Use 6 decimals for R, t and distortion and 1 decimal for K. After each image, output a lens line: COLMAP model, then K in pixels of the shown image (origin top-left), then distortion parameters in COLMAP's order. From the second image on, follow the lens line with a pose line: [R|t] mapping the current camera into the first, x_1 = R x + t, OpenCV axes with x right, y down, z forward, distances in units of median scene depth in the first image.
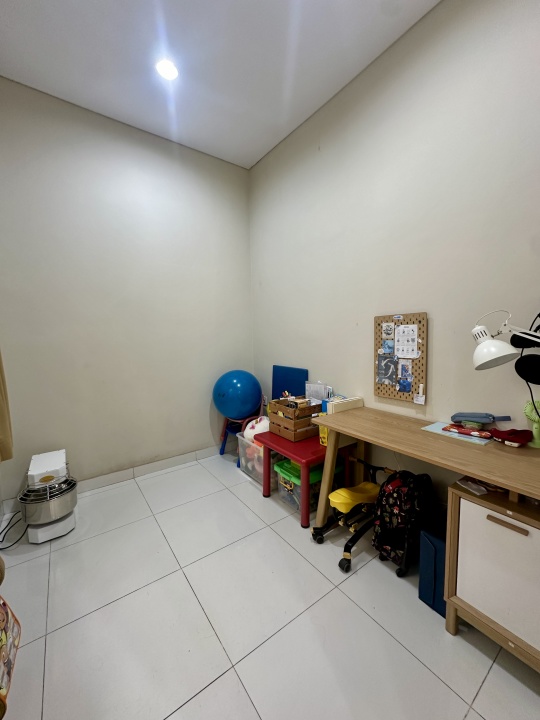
lens RADIAL K [[286.8, 0, 270.0], [0, 286.8, 360.0], [0, 0, 1]] dist [-0.001243, 0.000230]
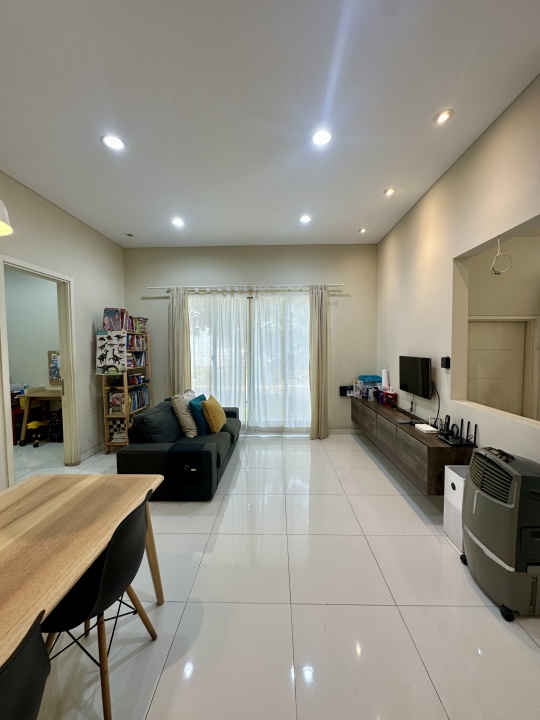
lens RADIAL K [[286.8, 0, 270.0], [0, 286.8, 360.0], [0, 0, 1]] dist [-0.001243, 0.000230]
pose [[0.606916, -0.028985, 0.794237, -0.447088], [0.067212, 0.997627, -0.014953, 0.090679], [-0.791919, 0.062458, 0.607424, -2.089159]]
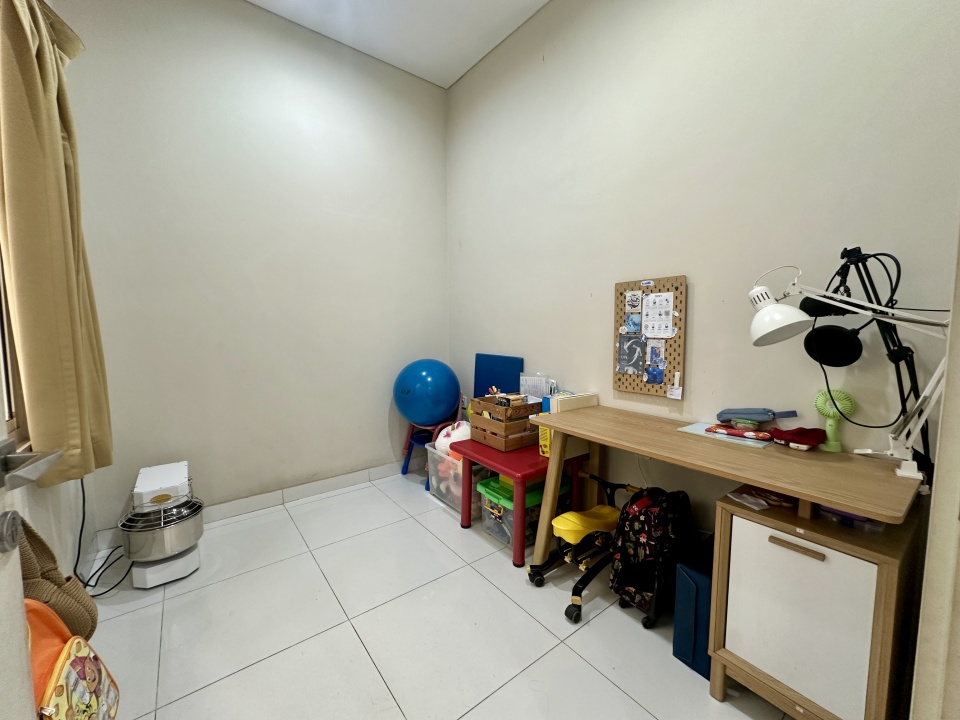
lens RADIAL K [[382.4, 0, 479.4], [0, 382.4, 359.7], [0, 0, 1]] dist [-0.001243, 0.000230]
pose [[0.999420, 0.014872, 0.030631, -0.017227], [-0.014807, 0.999888, -0.002373, 0.059801], [-0.030663, 0.001918, 0.999528, 0.020841]]
